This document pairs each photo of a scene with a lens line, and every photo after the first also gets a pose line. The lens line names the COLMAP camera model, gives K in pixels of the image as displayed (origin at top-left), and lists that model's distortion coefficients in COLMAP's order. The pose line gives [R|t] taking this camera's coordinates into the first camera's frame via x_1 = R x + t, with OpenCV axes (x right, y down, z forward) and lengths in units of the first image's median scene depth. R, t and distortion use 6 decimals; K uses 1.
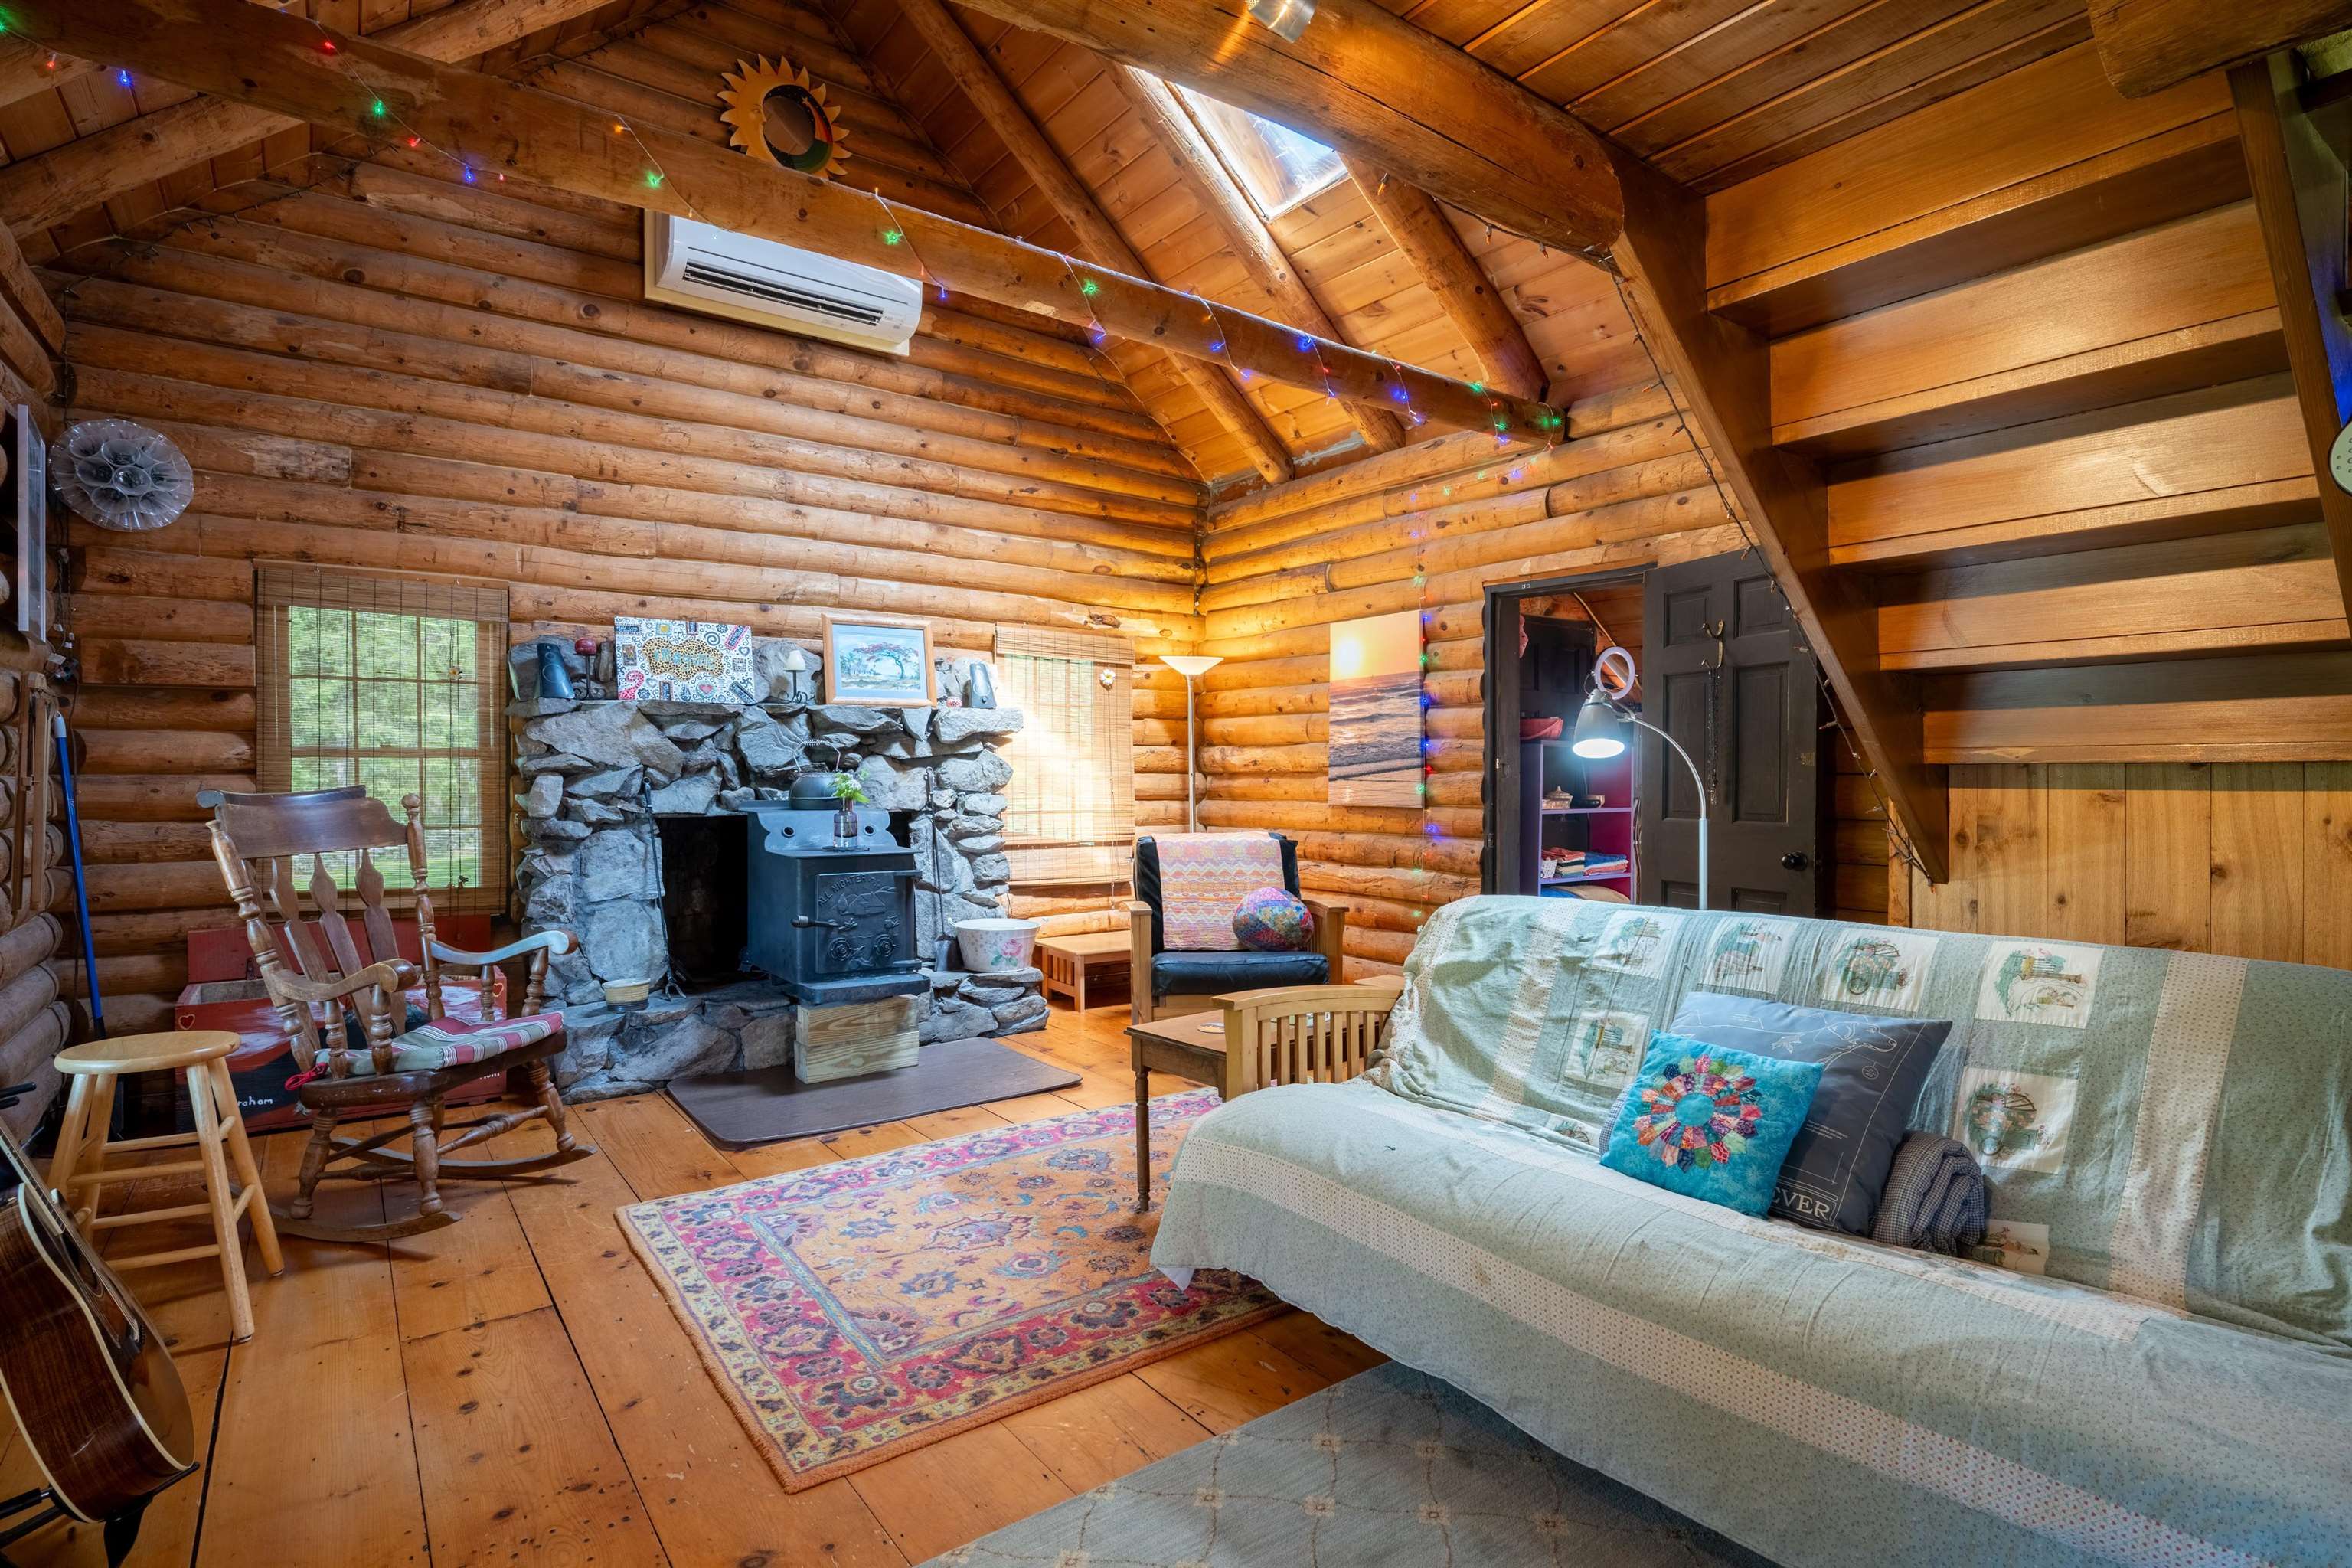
lens RADIAL K [[1133.2, 0, 1164.7], [0, 1133.2, 781.9], [0, 0, 1]] dist [0.000504, -0.000224]
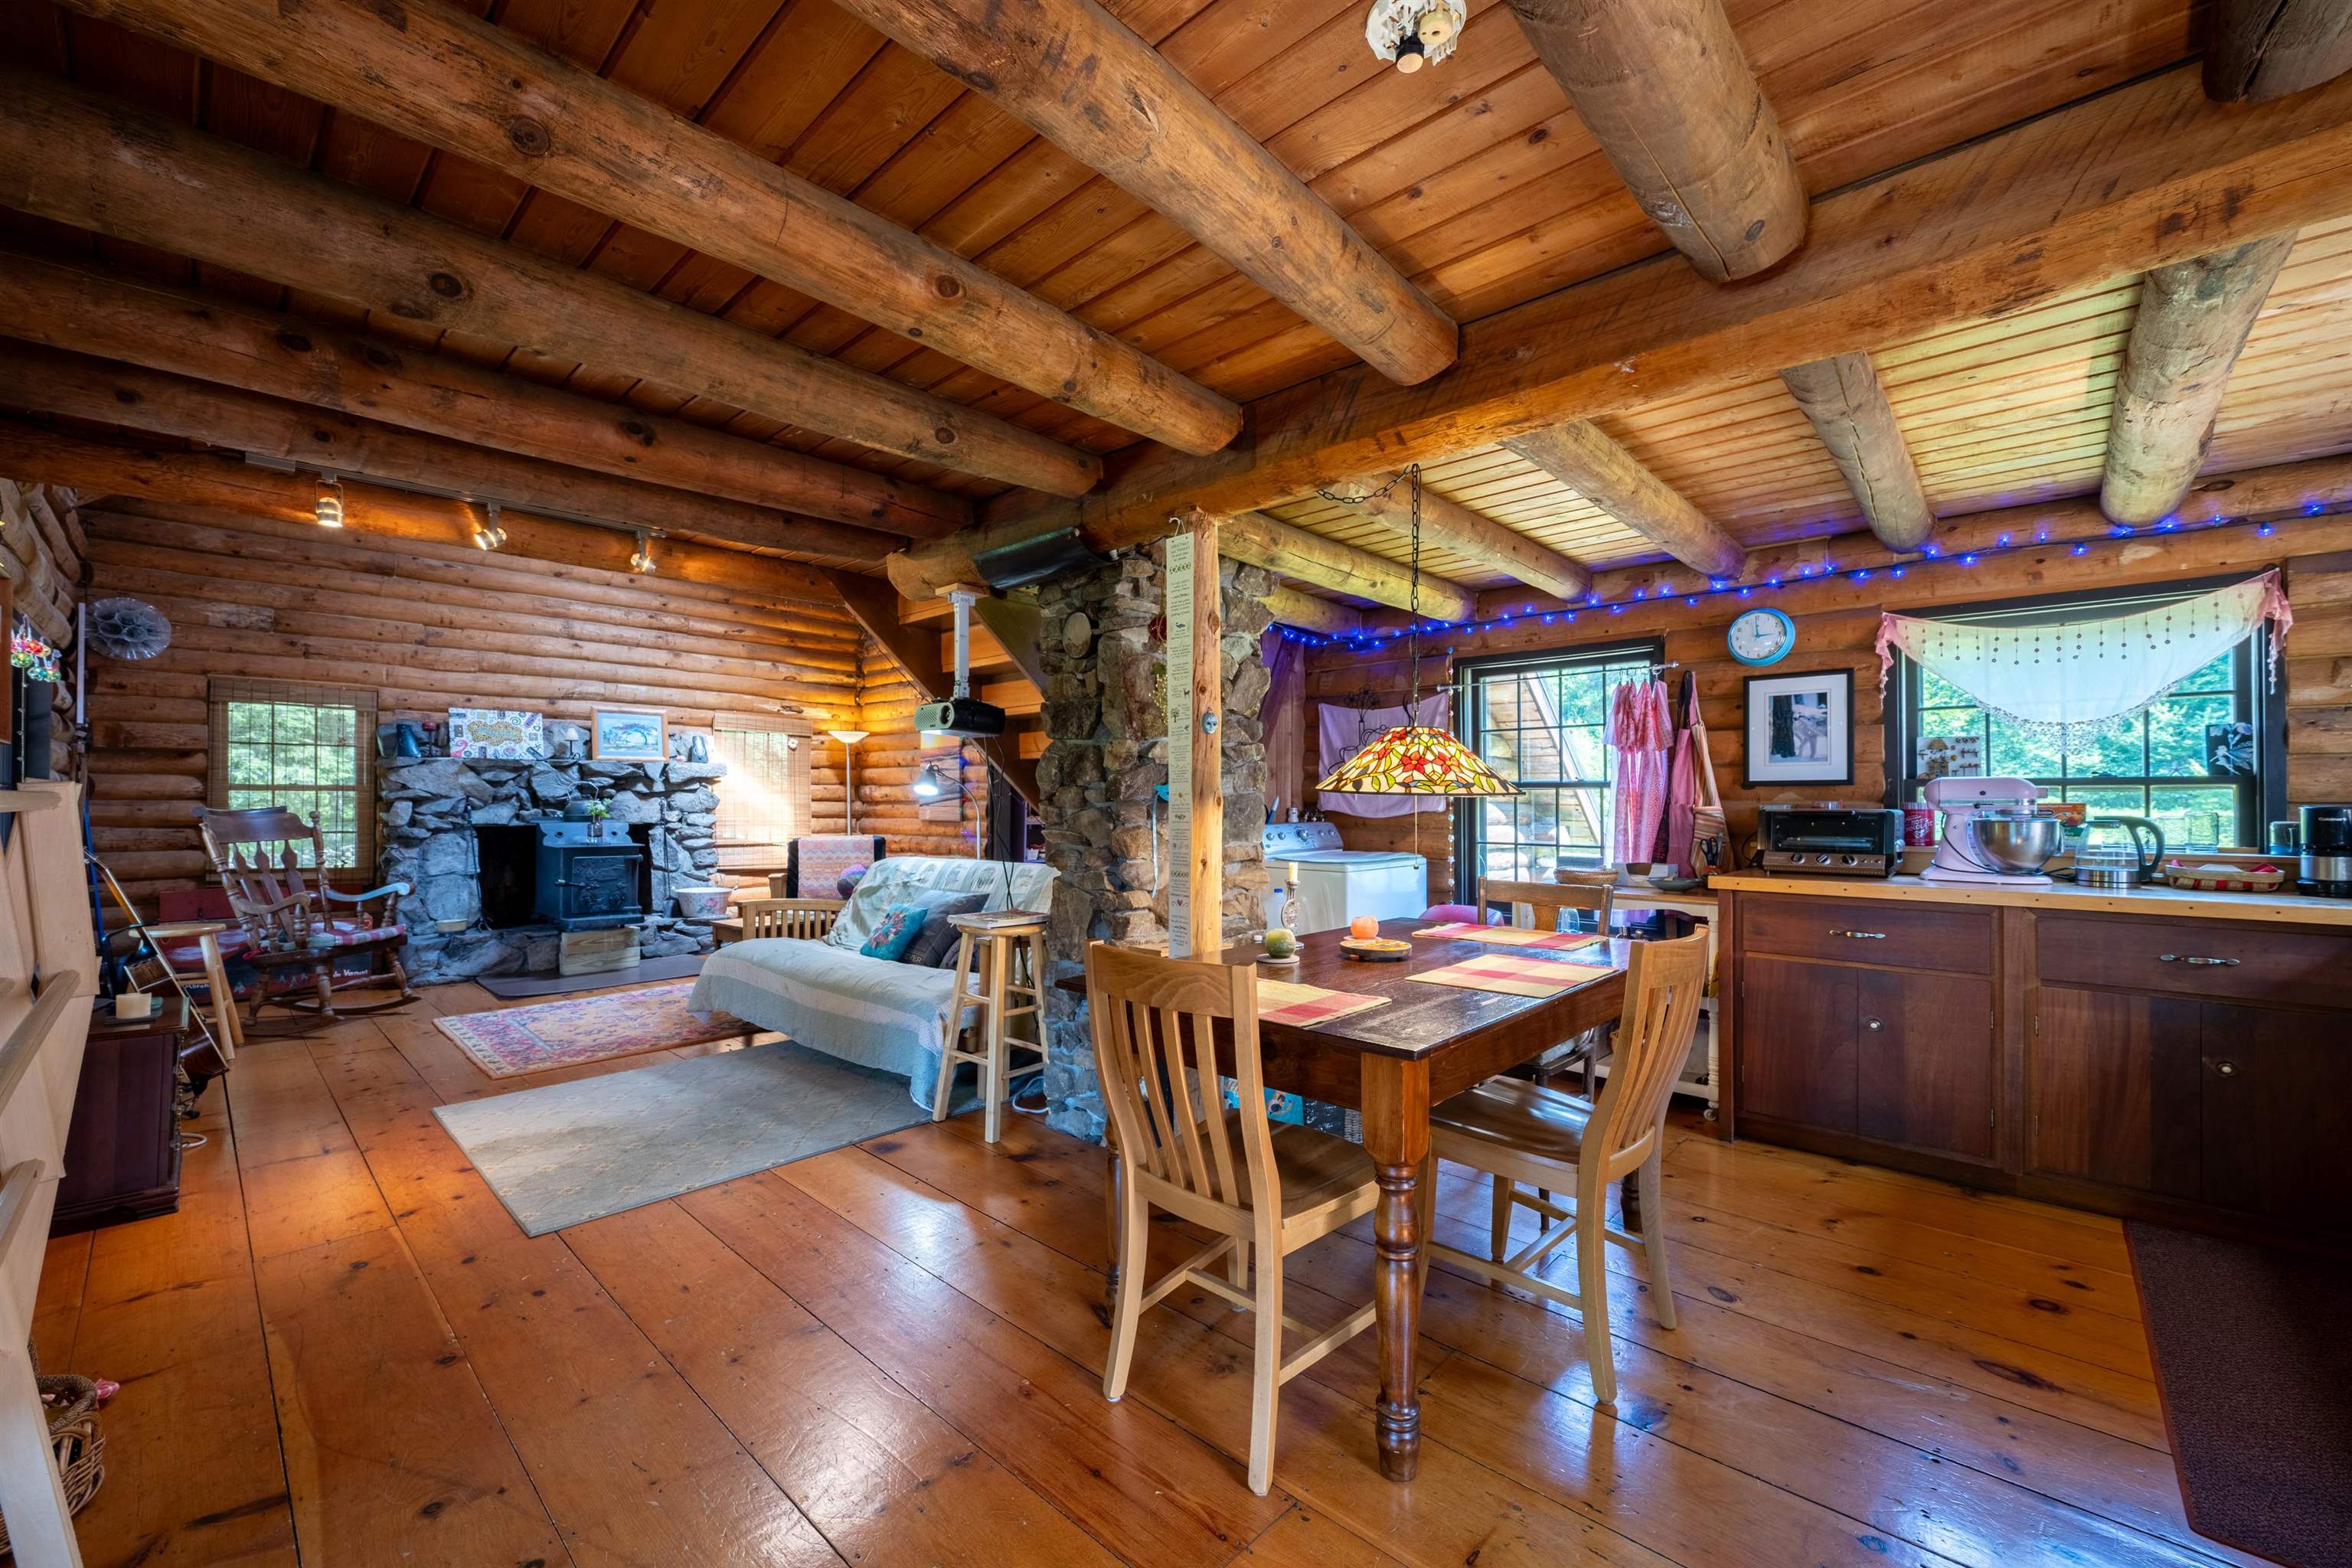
lens RADIAL K [[921.7, 0, 1179.0], [0, 921.7, 795.2], [0, 0, 1]] dist [-0.000247, -0.000576]
pose [[0.982268, 0.003826, 0.187445, 0.318342], [-0.000635, 0.999854, -0.017083, 0.007233], [-0.187483, 0.016661, 0.982127, -0.537736]]
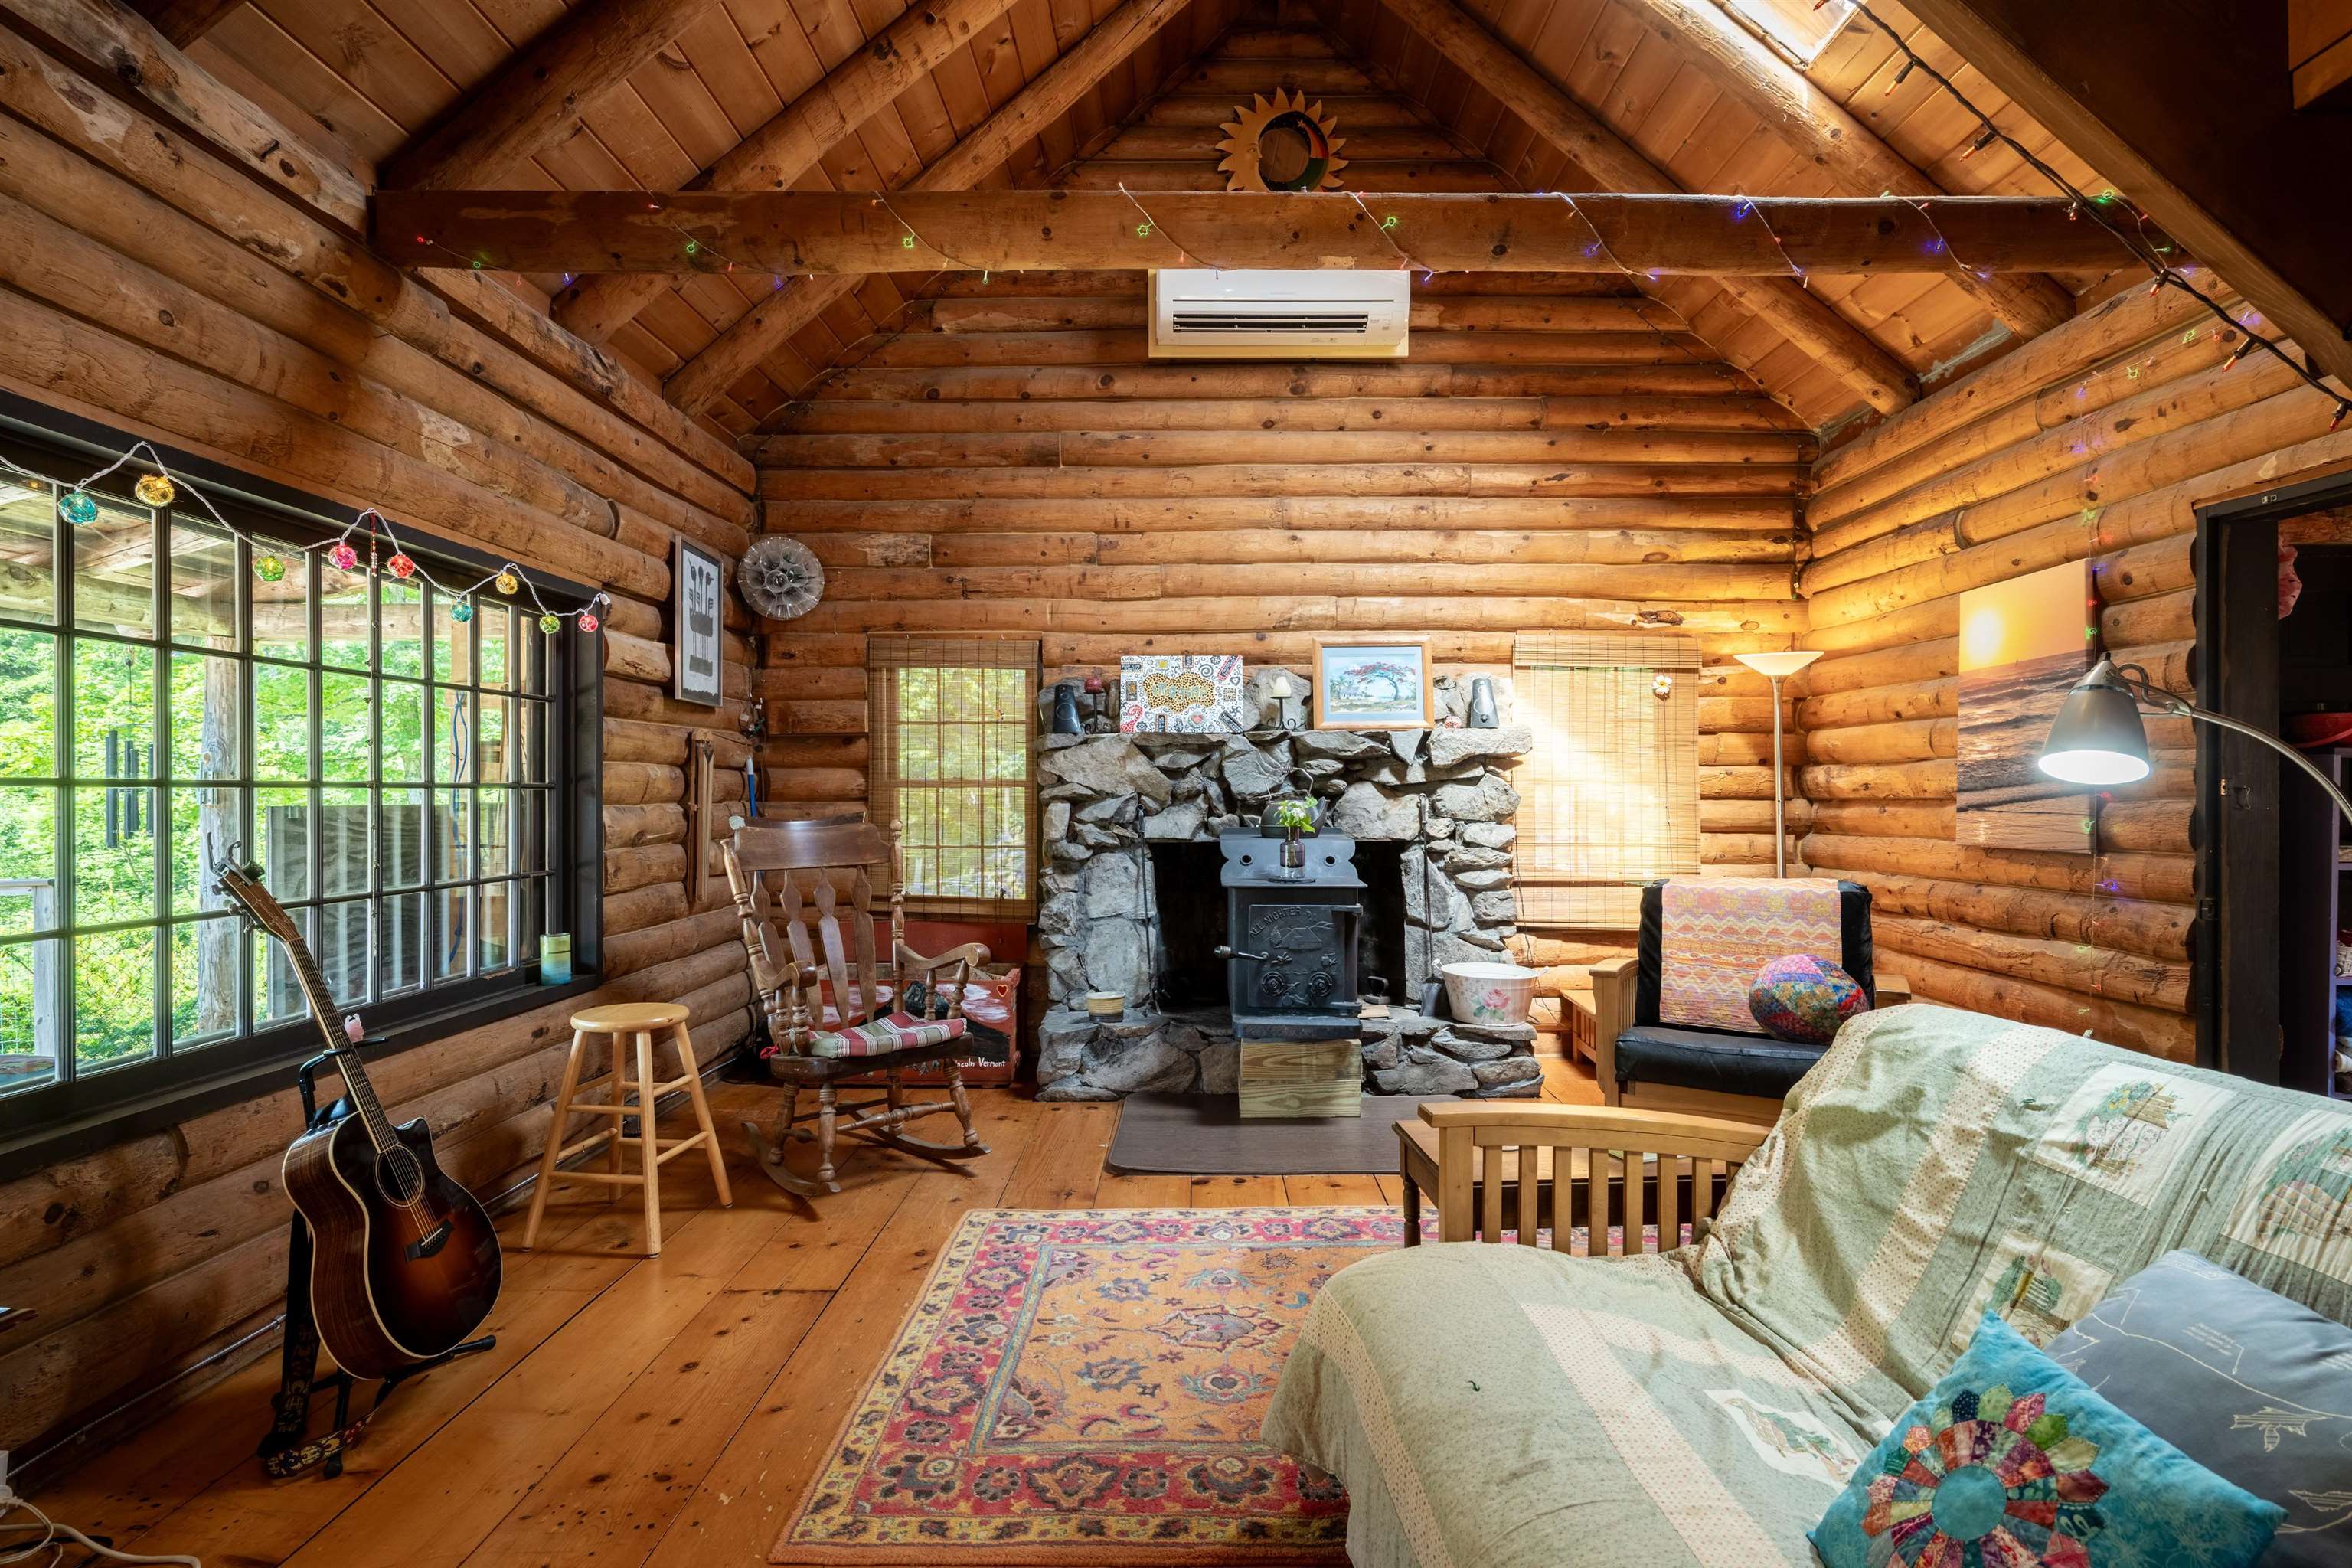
lens RADIAL K [[1119.1, 0, 1222.7], [0, 1119.1, 794.3], [0, 0, 1]] dist [-0.001254, -0.000115]
pose [[0.812833, -0.001104, -0.582496, 0.211697], [-0.003350, 0.999973, -0.006569, -0.006621], [0.582488, 0.007291, 0.812807, 0.178913]]
